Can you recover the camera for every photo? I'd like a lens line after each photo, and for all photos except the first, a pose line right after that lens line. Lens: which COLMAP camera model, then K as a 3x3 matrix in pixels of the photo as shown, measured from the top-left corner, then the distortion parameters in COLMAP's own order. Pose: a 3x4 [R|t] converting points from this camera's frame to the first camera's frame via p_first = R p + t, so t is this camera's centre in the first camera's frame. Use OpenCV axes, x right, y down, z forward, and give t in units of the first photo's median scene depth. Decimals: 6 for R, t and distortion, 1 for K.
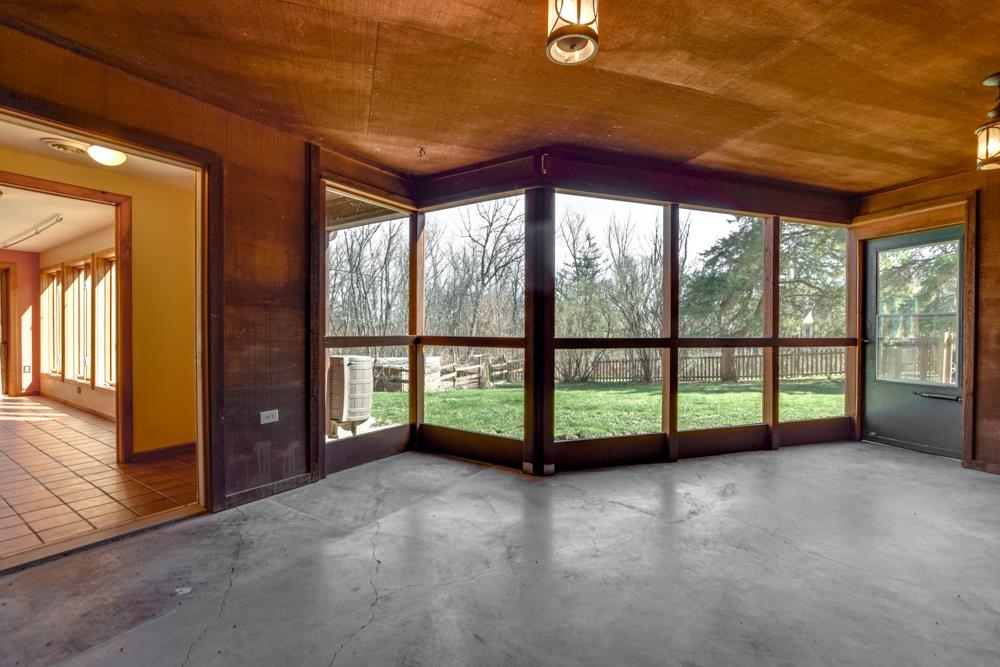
lens RADIAL K [[439.7, 0, 494.3], [0, 439.7, 334.2], [0, 0, 1]] dist [-0.023241, -0.000074]
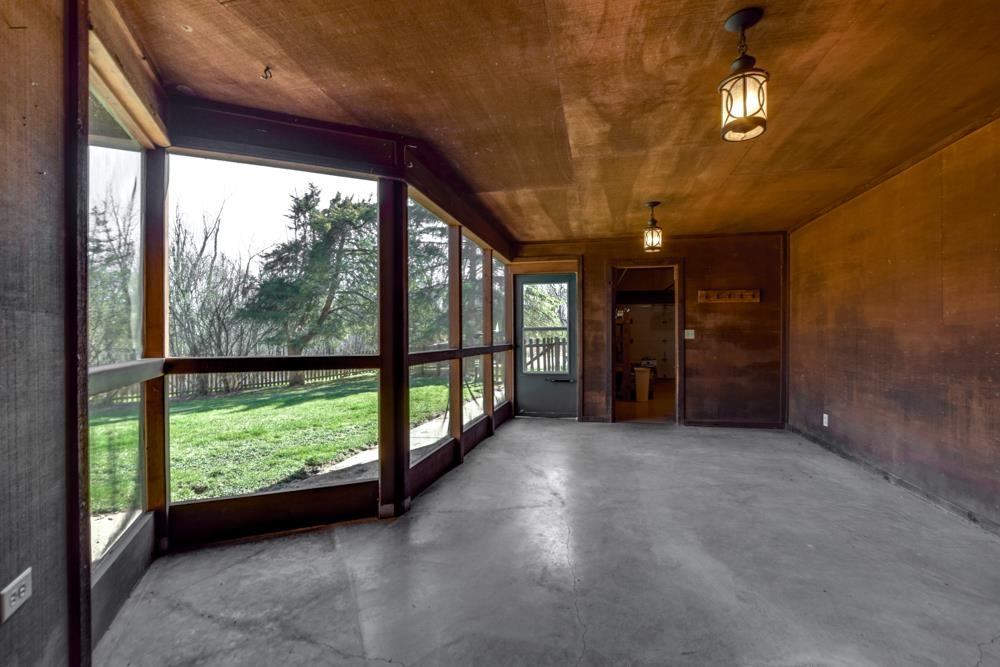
lens RADIAL K [[439.7, 0, 495.0], [0, 439.7, 334.8], [0, 0, 1]] dist [-0.023241, -0.000074]
pose [[0.532746, -0.006098, 0.846253, -0.513106], [0.011016, 0.999939, 0.000270, -0.028233], [-0.846204, 0.009178, 0.532781, 0.374000]]
